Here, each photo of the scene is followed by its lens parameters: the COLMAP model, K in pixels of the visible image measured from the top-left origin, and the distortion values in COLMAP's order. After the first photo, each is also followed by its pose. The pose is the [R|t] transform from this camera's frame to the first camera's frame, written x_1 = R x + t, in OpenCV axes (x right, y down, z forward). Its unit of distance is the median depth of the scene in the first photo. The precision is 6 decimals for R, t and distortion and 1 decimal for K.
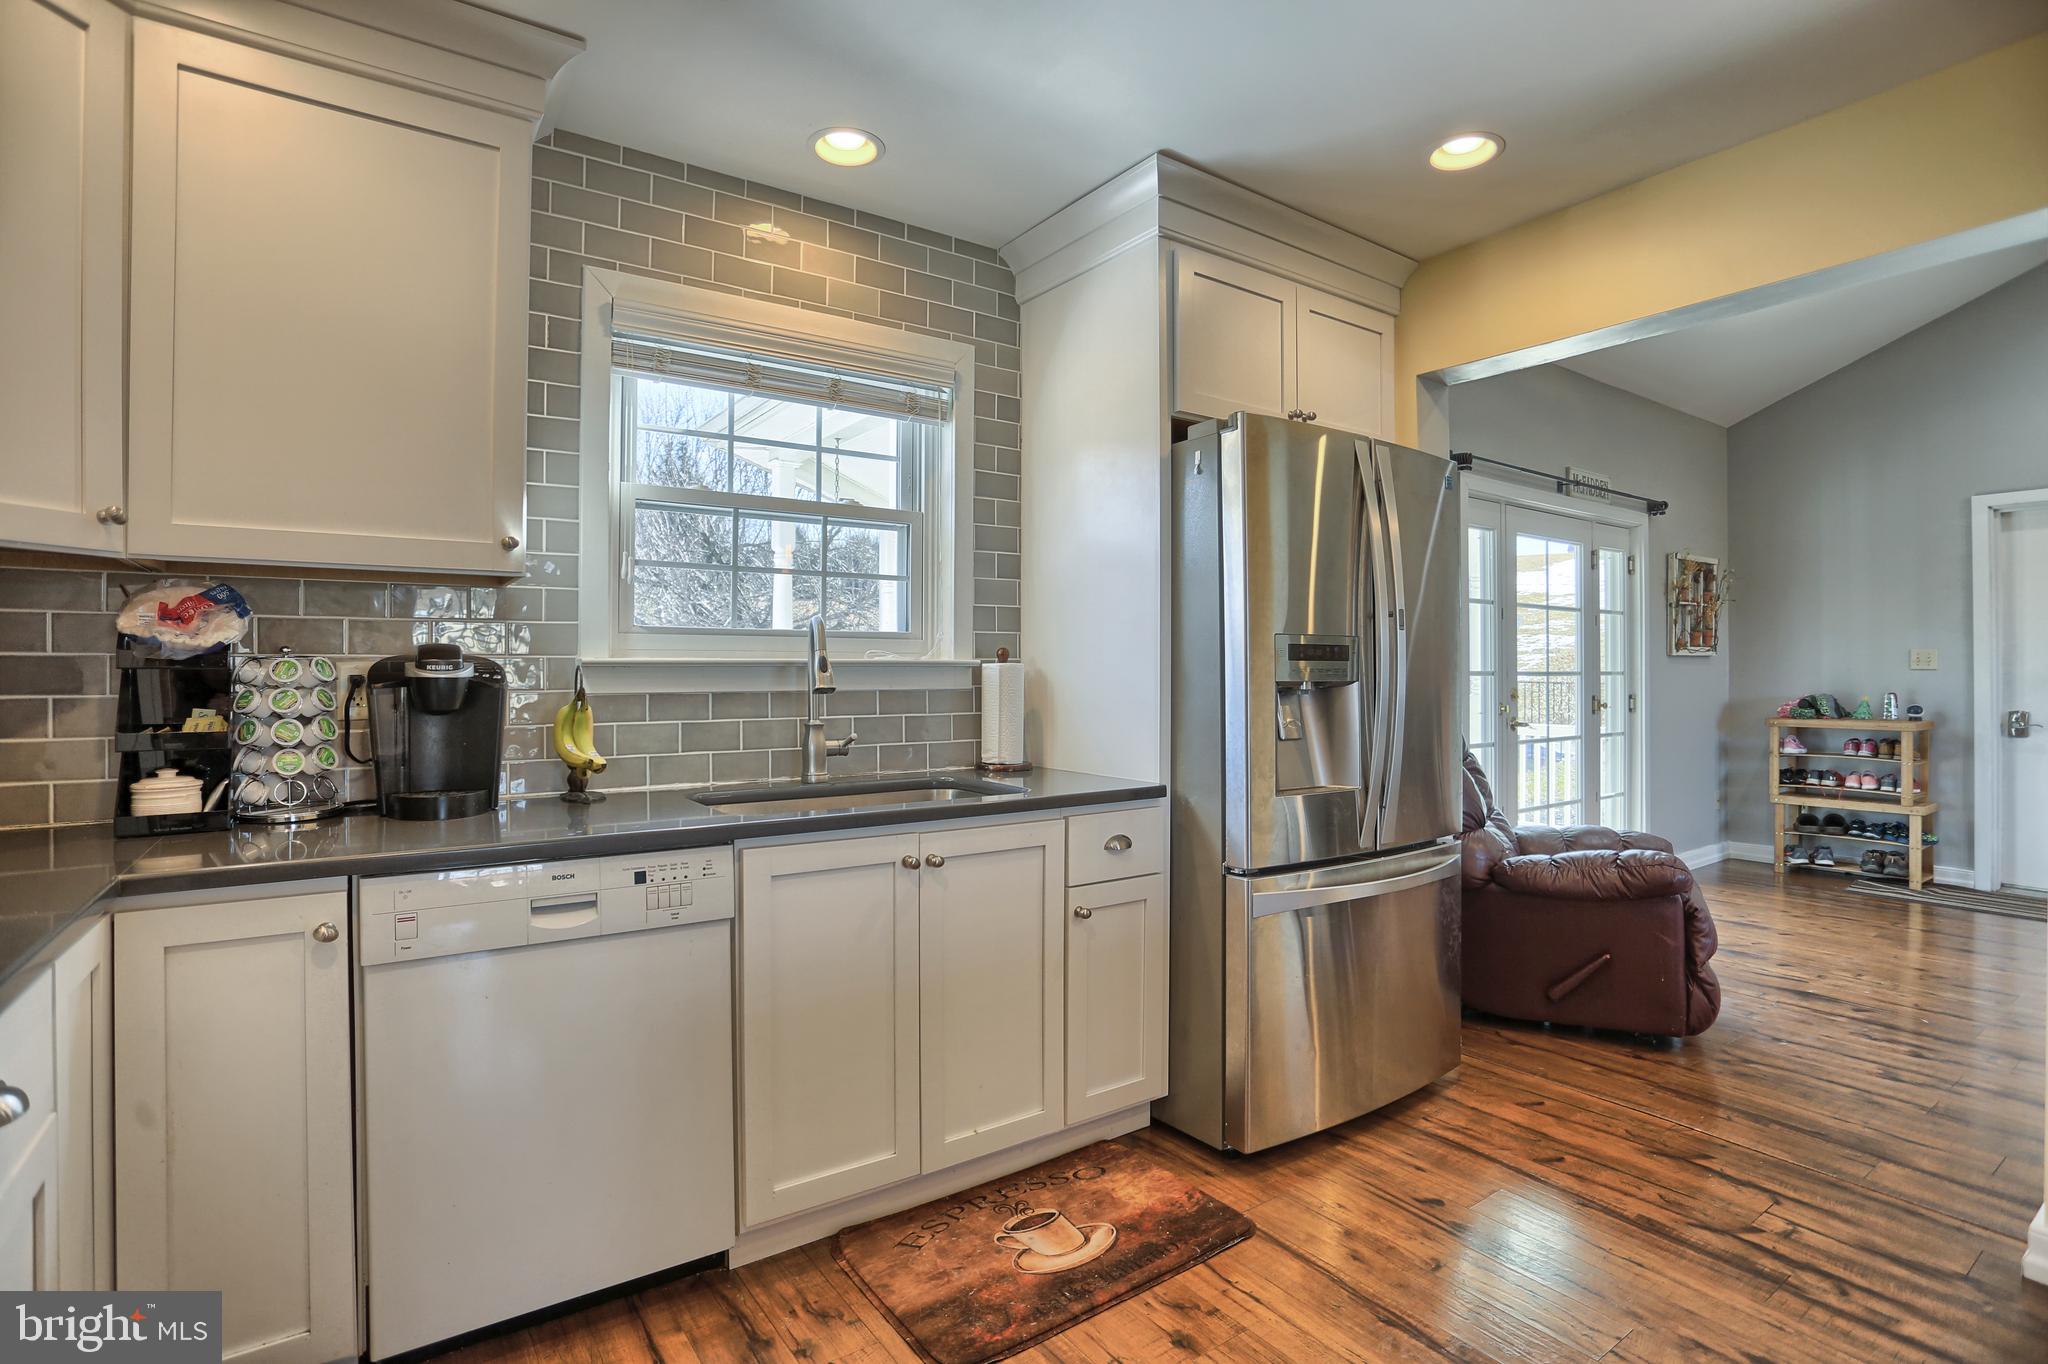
lens RADIAL K [[1012.7, 0, 1036.0], [0, 1012.7, 648.4], [0, 0, 1]] dist [-0.042955, 0.008710]
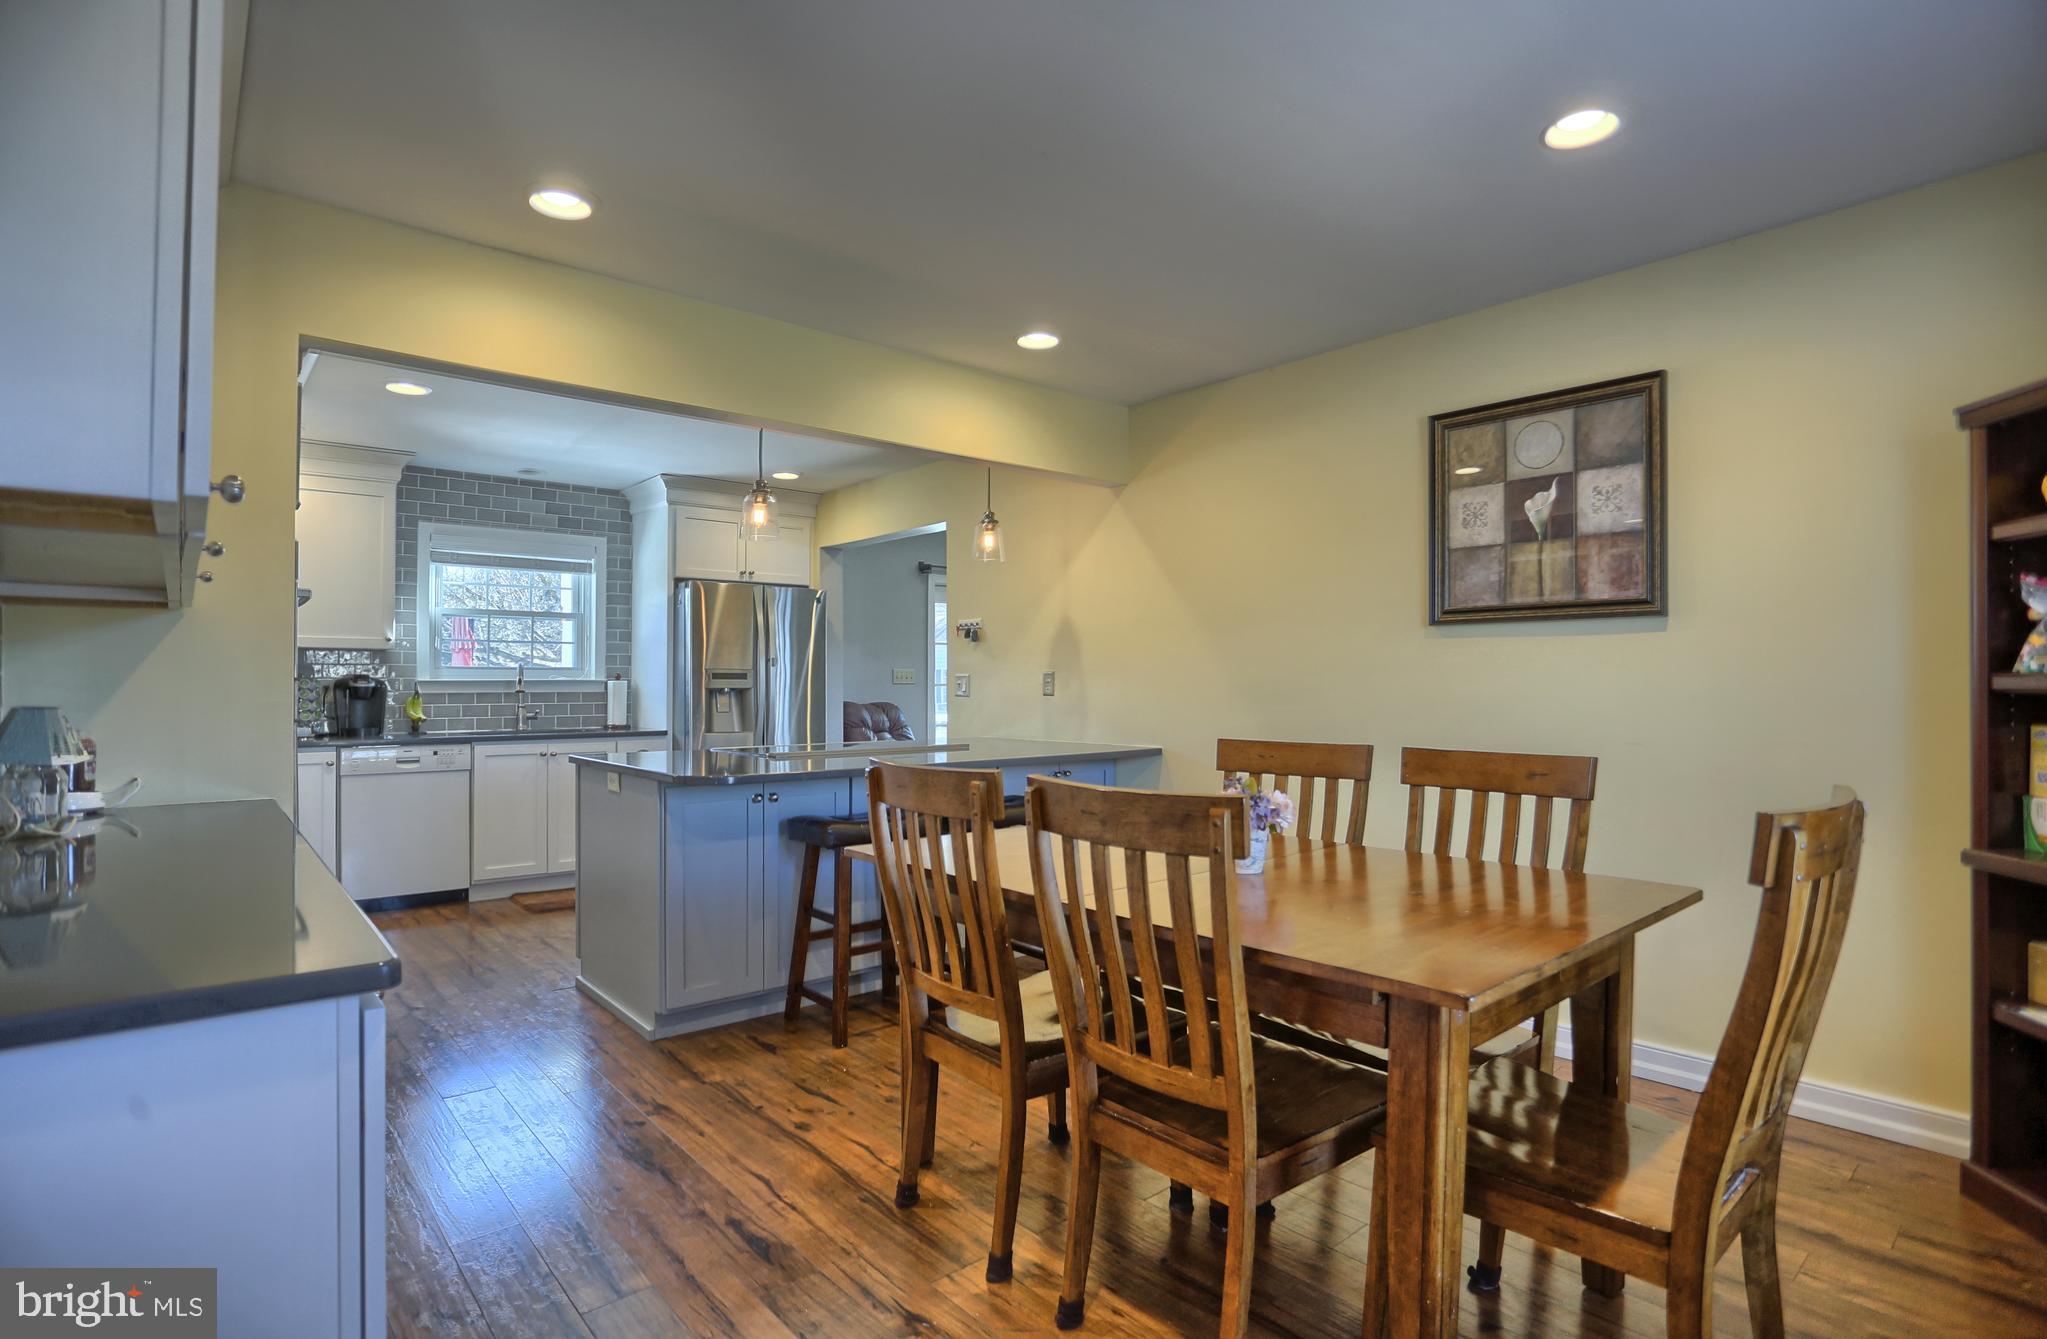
lens RADIAL K [[1012.1, 0, 1043.2], [0, 1012.1, 668.3], [0, 0, 1]] dist [-0.039900, 0.001536]
pose [[0.994196, -0.002278, 0.107564, 0.821042], [0.001906, 0.999992, 0.003555, -0.023267], [-0.107571, -0.003330, 0.994192, -1.620680]]
